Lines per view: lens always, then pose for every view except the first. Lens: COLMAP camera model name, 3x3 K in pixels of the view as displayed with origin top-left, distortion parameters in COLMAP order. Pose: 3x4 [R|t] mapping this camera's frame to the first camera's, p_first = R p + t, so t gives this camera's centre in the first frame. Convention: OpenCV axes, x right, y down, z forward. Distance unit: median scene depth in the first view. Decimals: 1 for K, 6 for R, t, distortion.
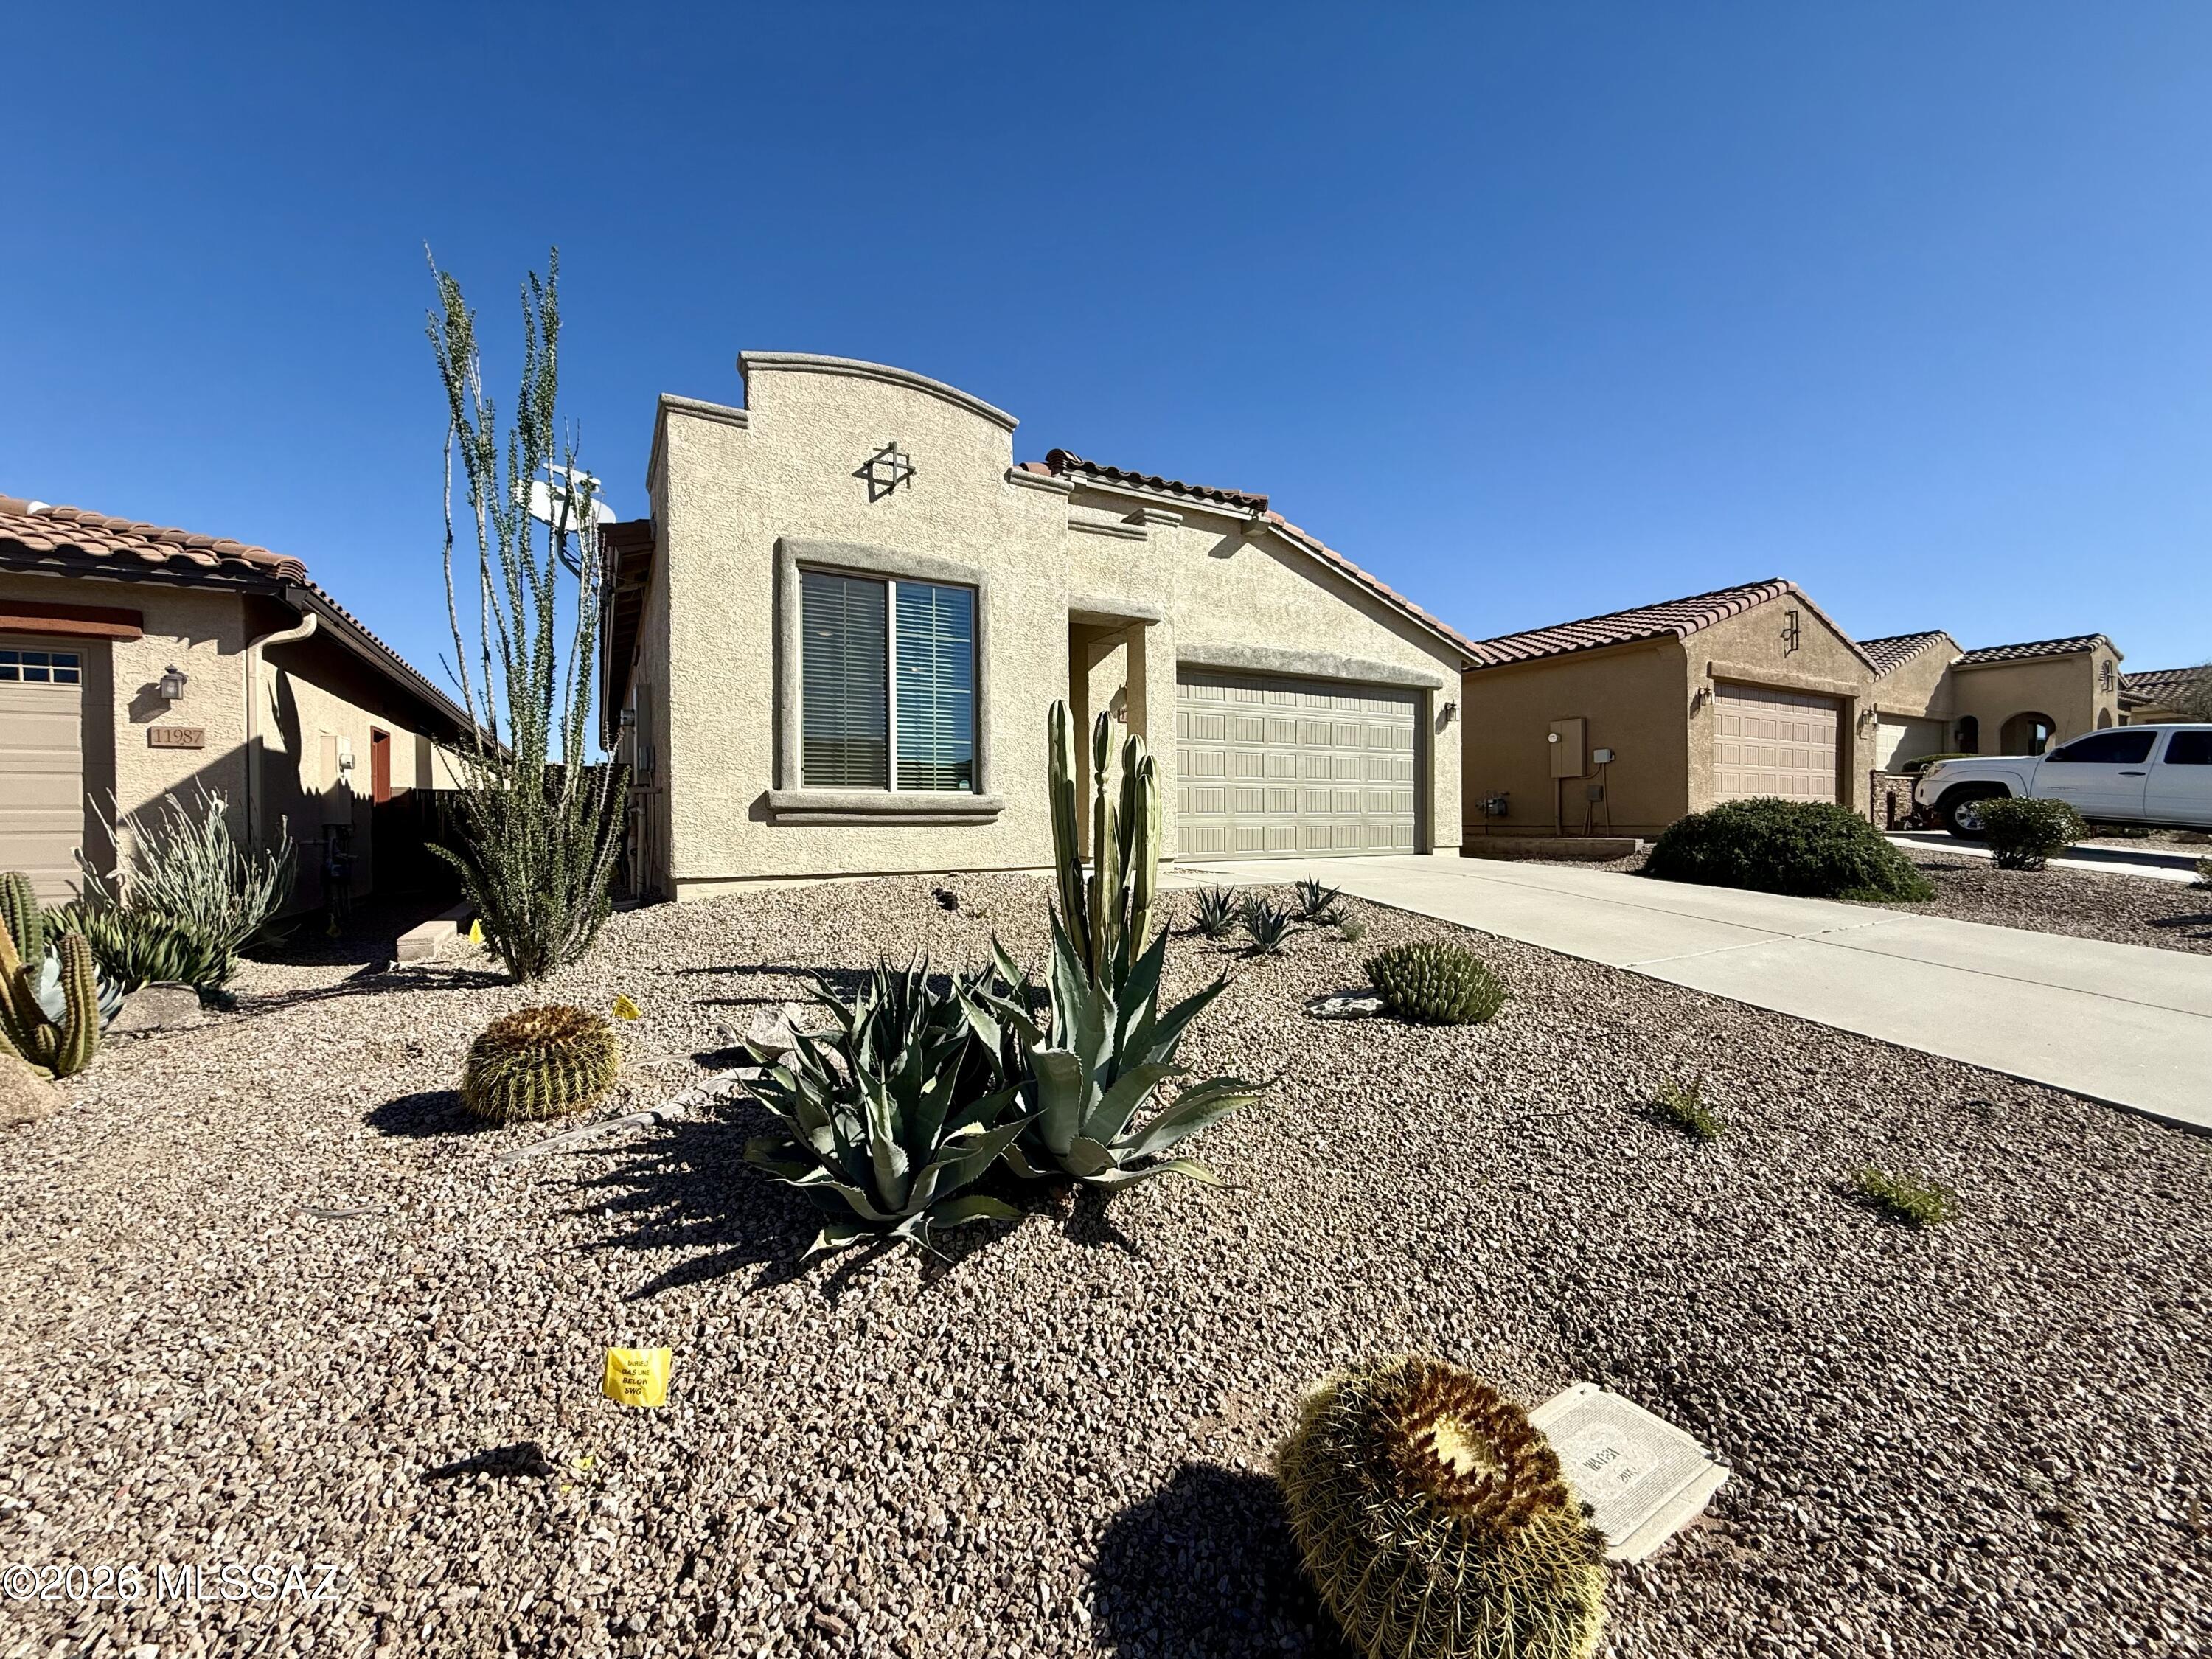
lens RADIAL K [[878.7, 0, 1099.8], [0, 878.7, 828.4], [0, 0, 1]] dist [0.000680, 0.000208]
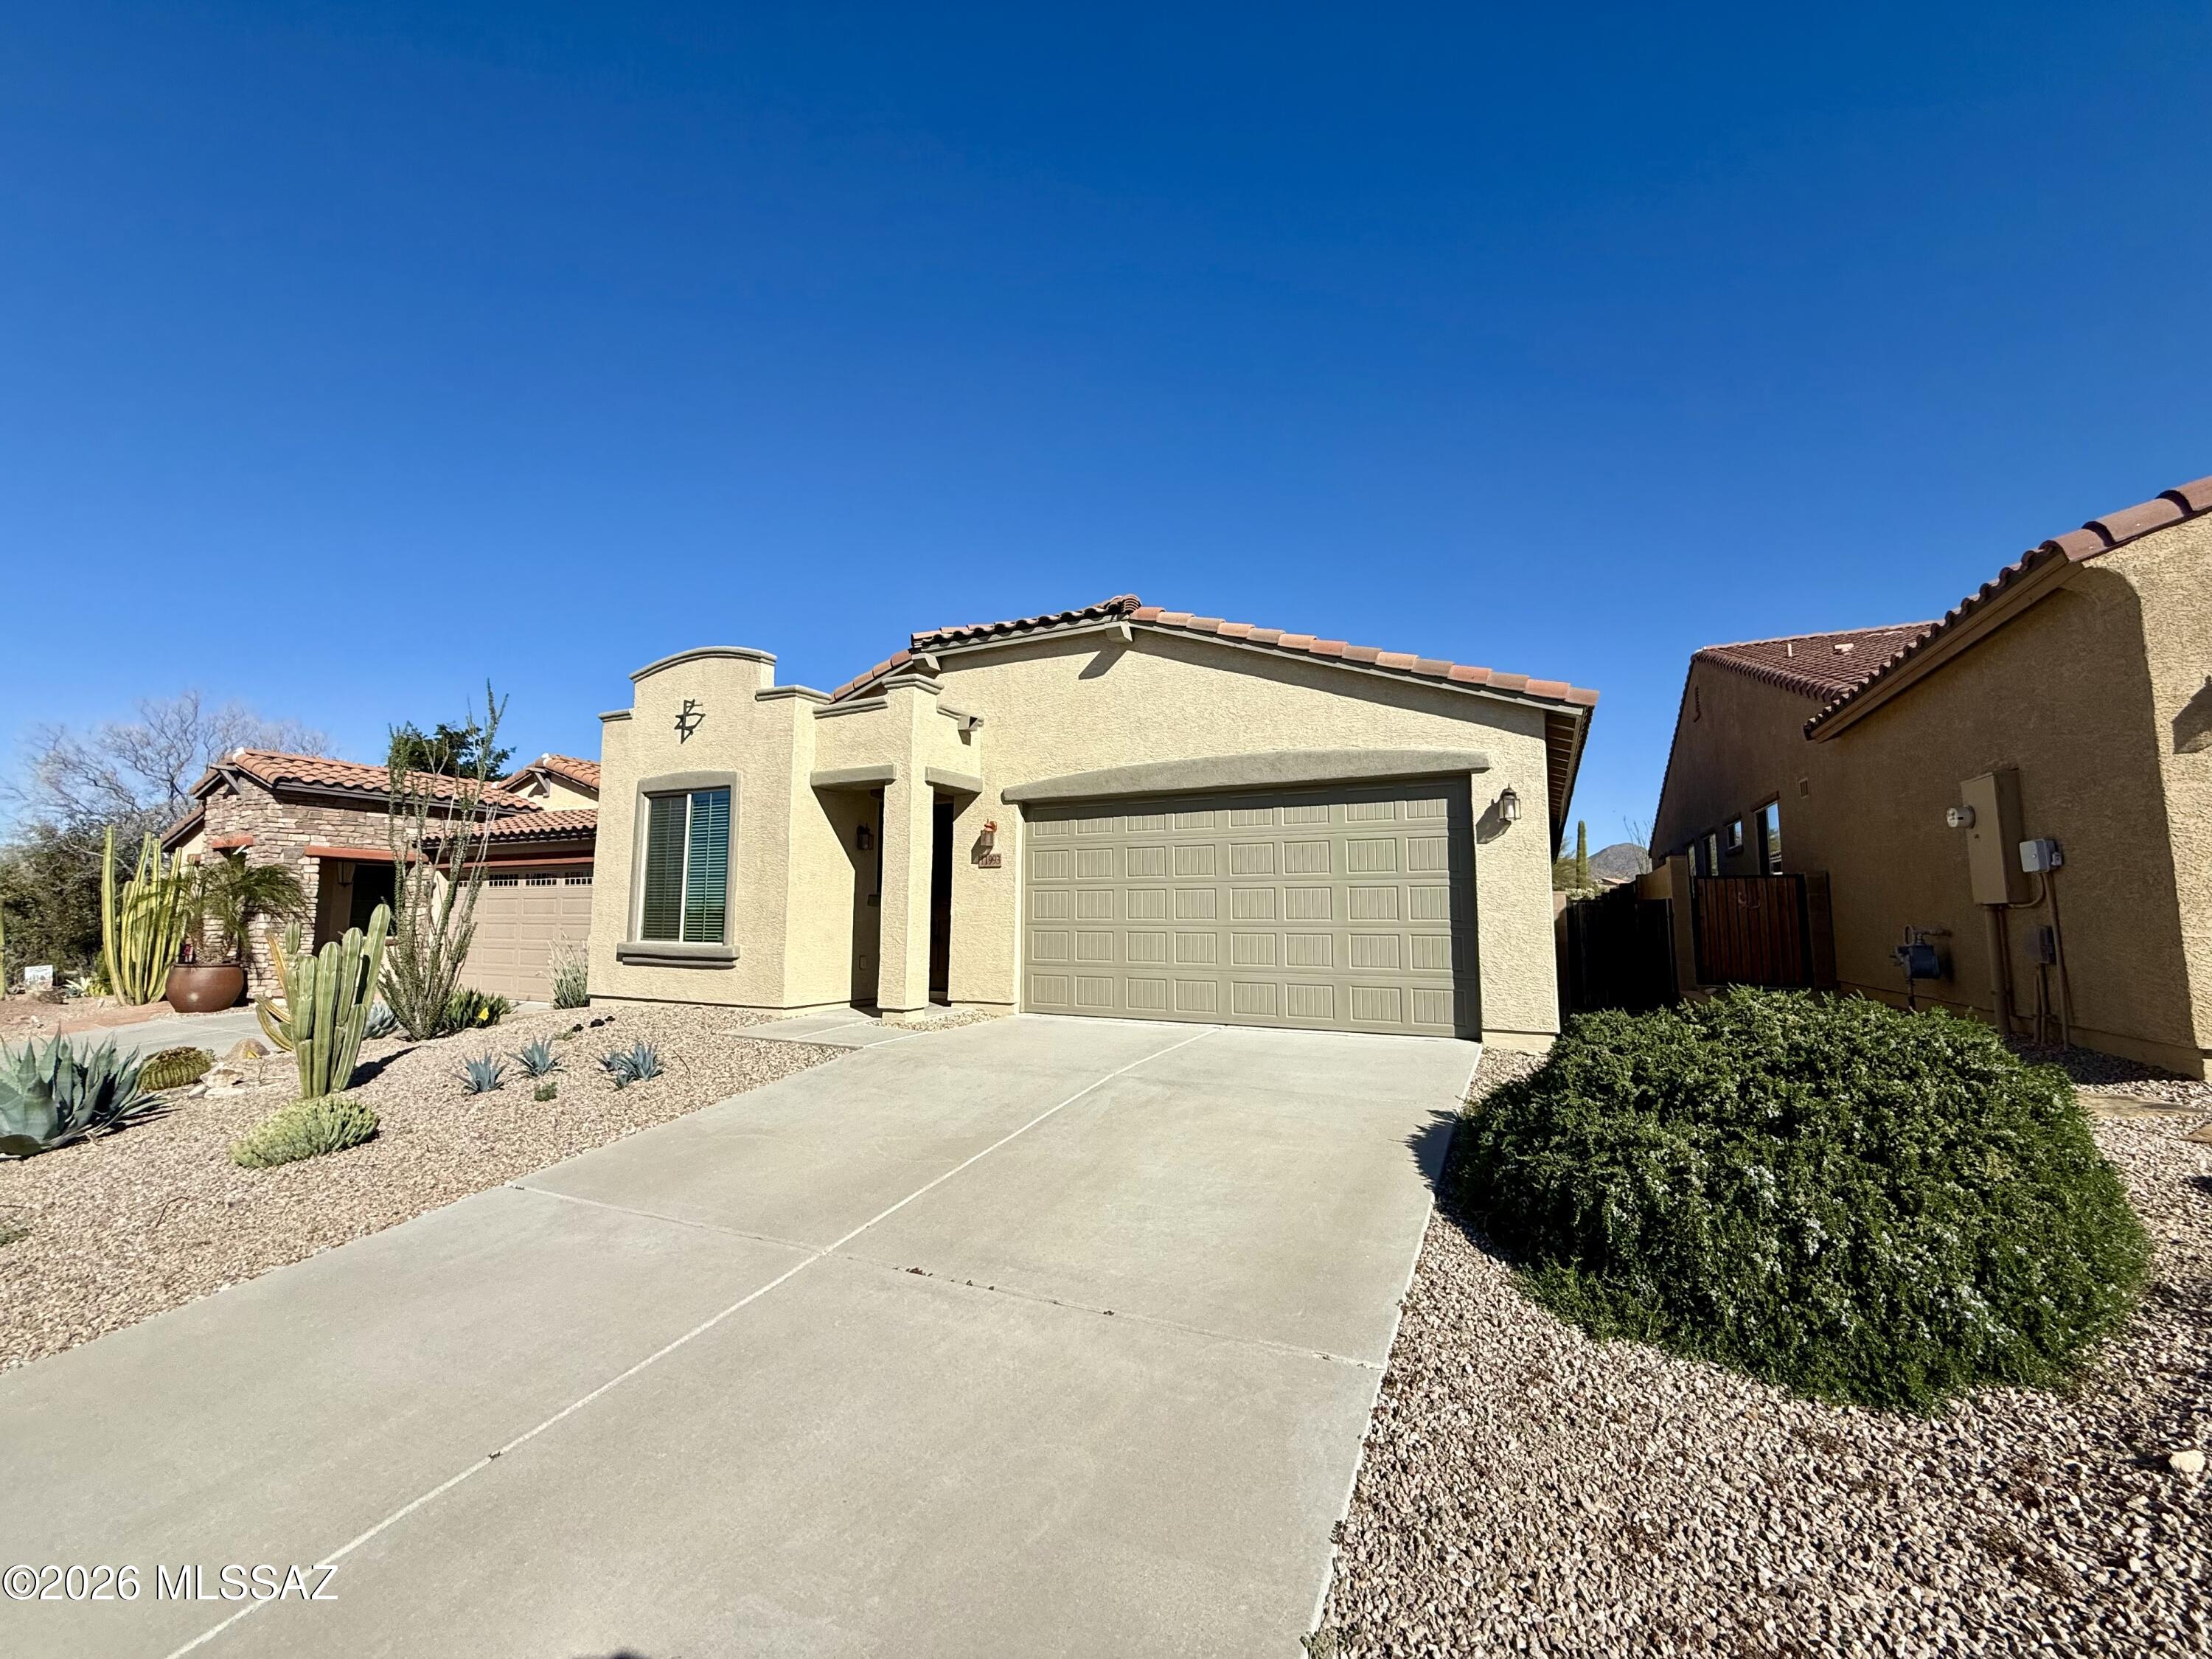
lens RADIAL K [[878.7, 0, 1099.8], [0, 878.7, 828.4], [0, 0, 1]] dist [0.000680, 0.000208]
pose [[0.552911, -0.085077, -0.828886, 1.240870], [-0.019255, 0.993204, -0.114786, -0.071078], [0.833018, 0.079427, 0.547515, 0.740198]]
